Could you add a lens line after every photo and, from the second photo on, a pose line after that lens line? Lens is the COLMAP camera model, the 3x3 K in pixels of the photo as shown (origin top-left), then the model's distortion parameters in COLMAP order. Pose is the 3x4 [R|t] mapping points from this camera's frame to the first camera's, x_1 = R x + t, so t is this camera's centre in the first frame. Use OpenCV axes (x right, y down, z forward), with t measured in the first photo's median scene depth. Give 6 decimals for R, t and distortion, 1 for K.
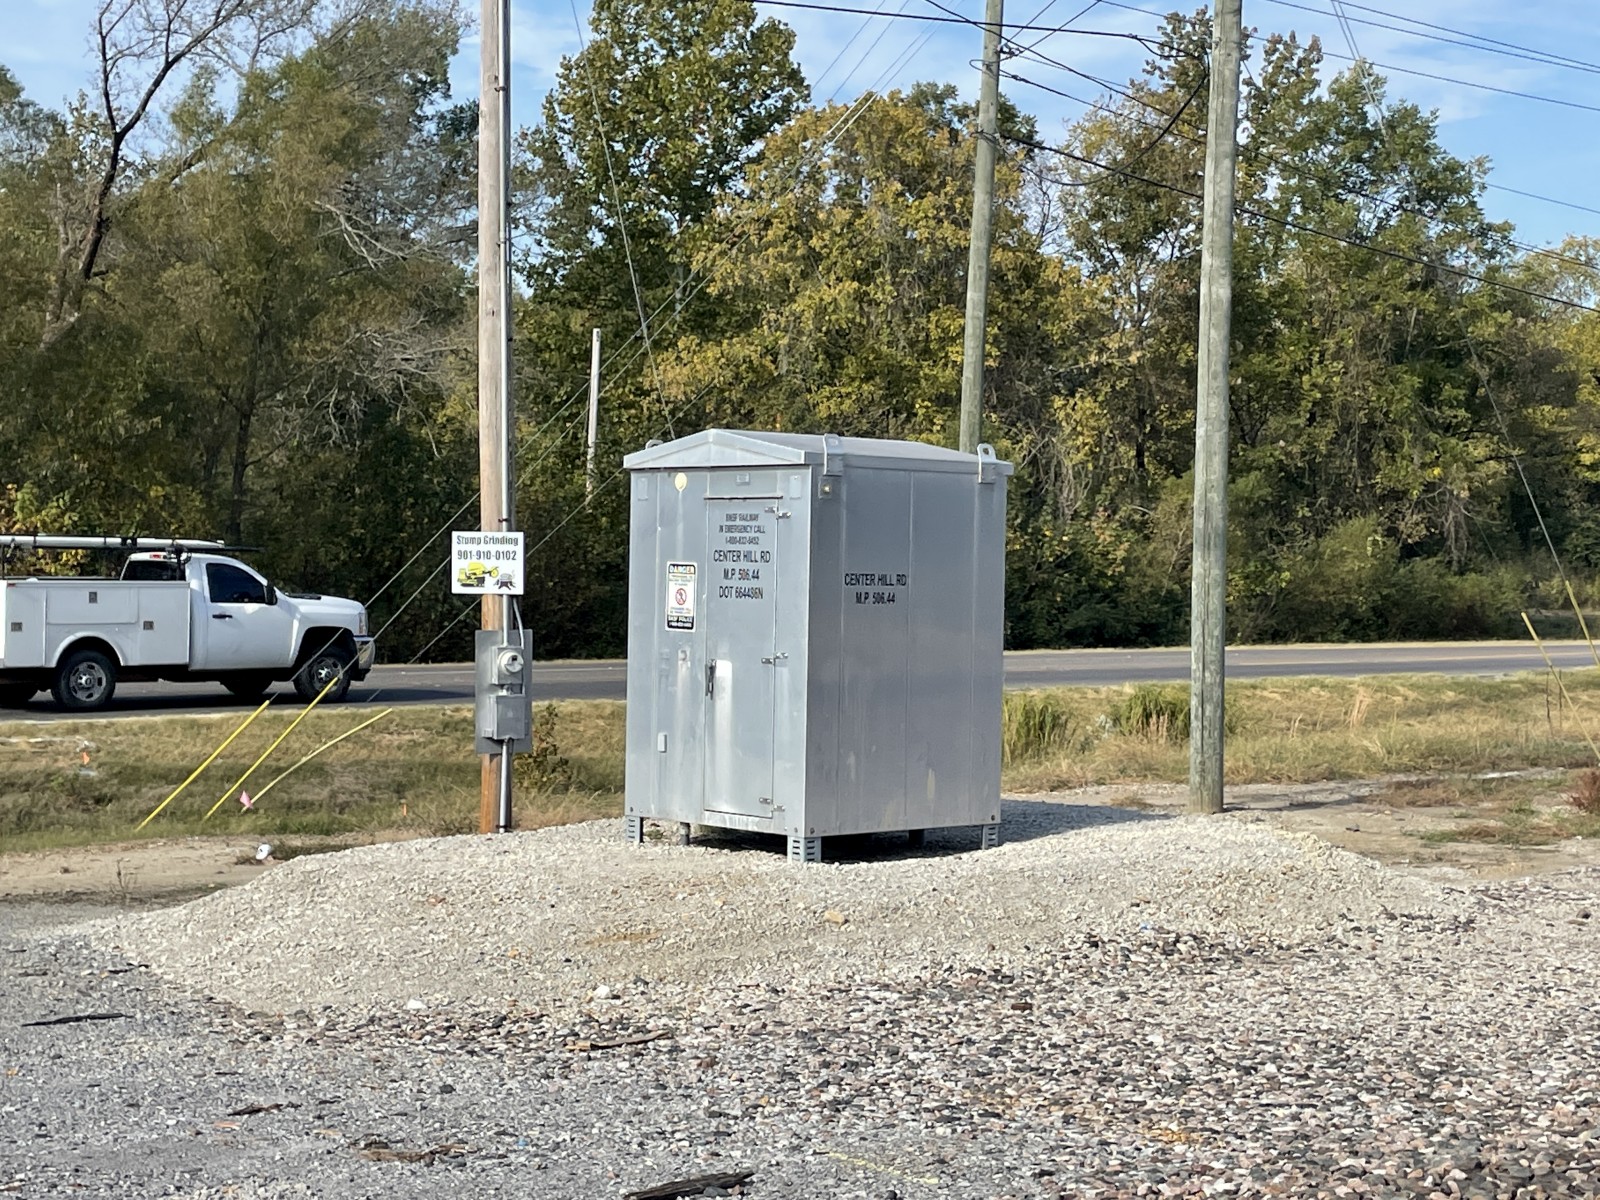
lens RADIAL K [[2663.9, 0, 803.5], [0, 2663.9, 576.9], [0, 0, 1]] dist [0.131869, -0.081391]
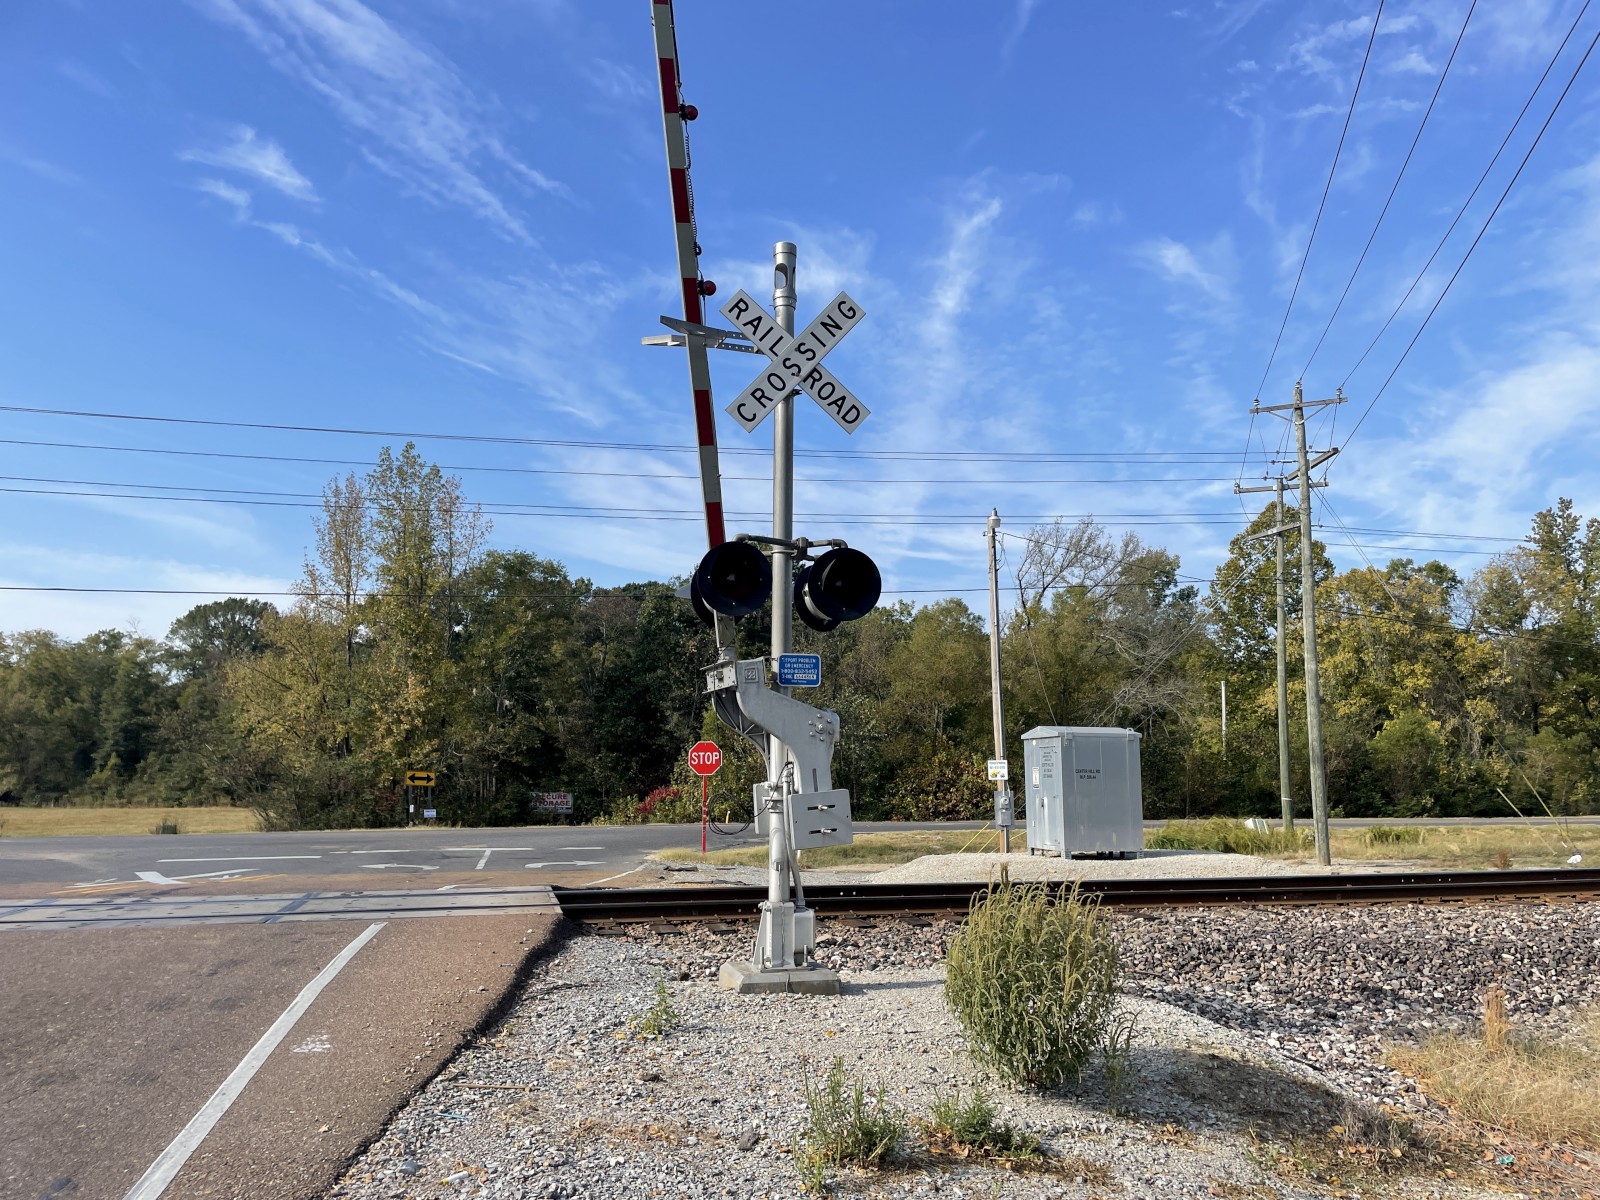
lens RADIAL K [[1215.2, 0, 825.1], [0, 1215.2, 598.1], [0, 0, 1]] dist [0.103551, -0.137144]
pose [[0.885350, -0.089965, -0.456137, 0.101394], [0.014956, 0.986103, -0.165463, 0.007878], [0.464684, 0.139670, 0.874392, -0.110645]]
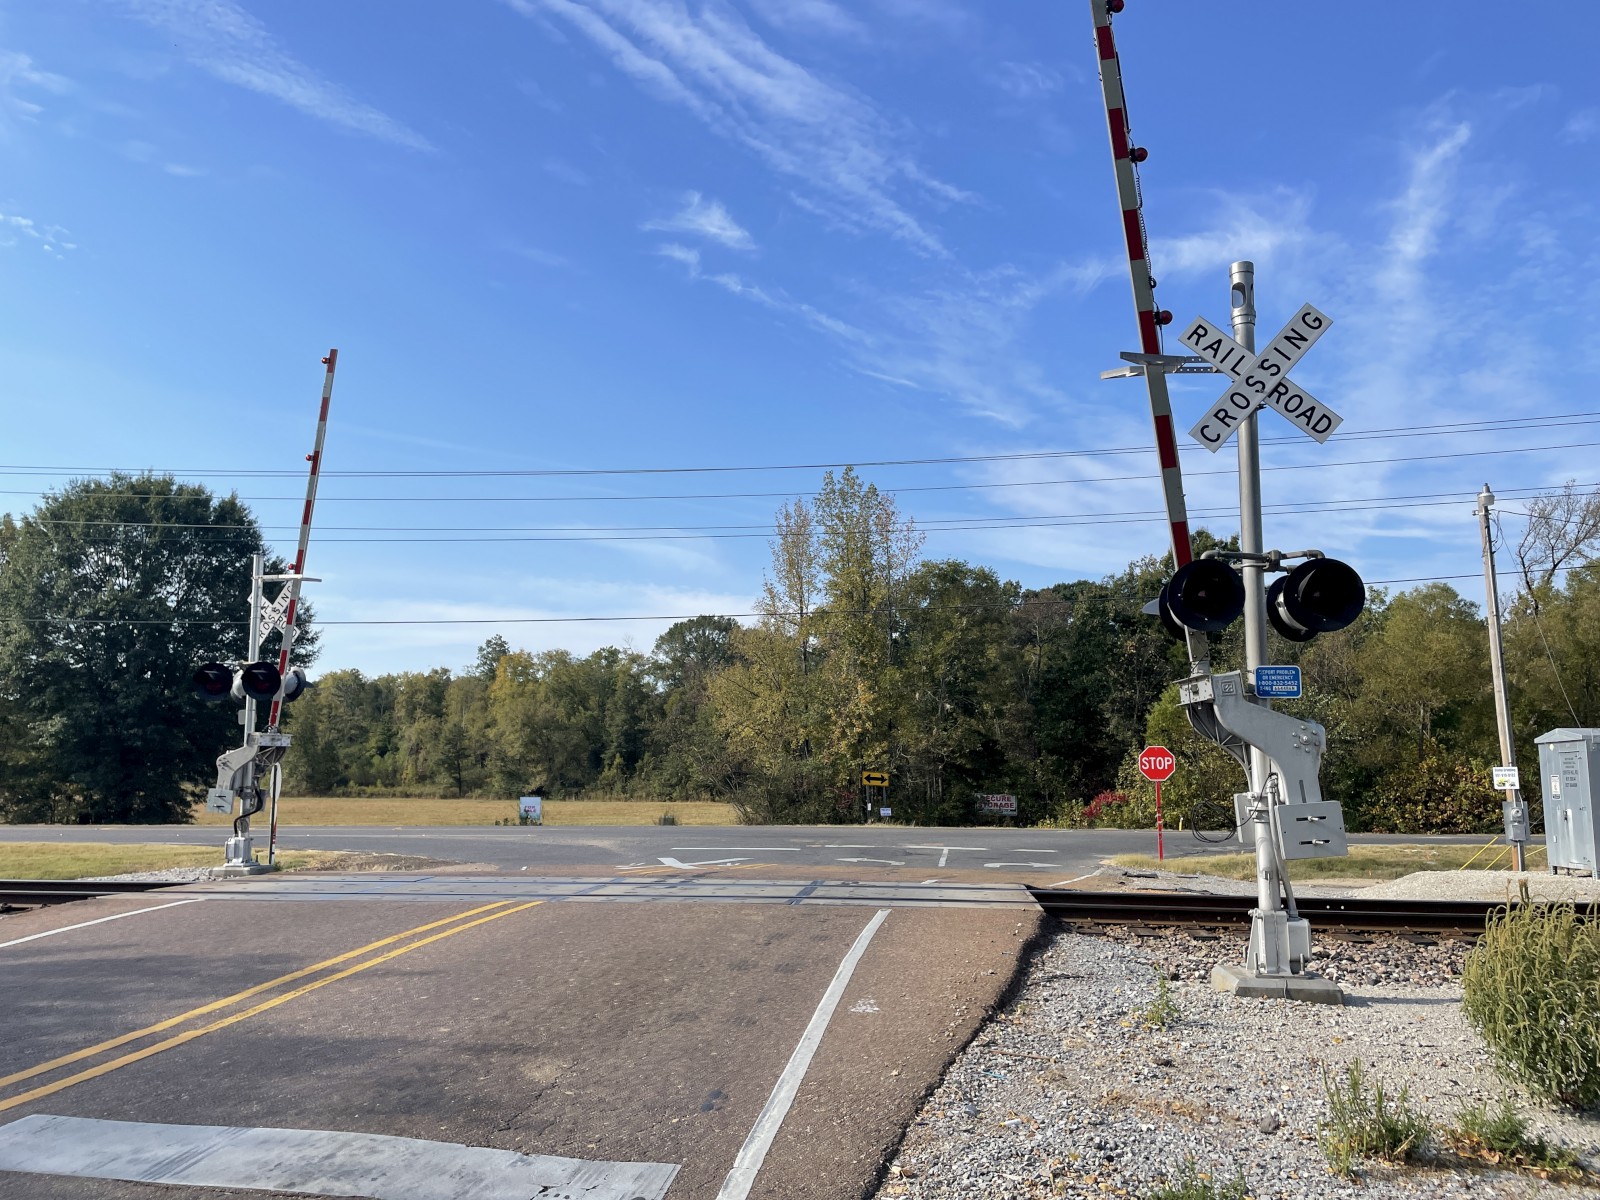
lens RADIAL K [[1220.5, 0, 788.6], [0, 1220.5, 598.1], [0, 0, 1]] dist [0.094795, -0.123883]
pose [[0.651498, -0.129258, -0.747558, 0.103322], [0.001015, 0.985526, -0.169519, 0.007714], [0.758650, 0.109683, 0.642199, -0.117087]]
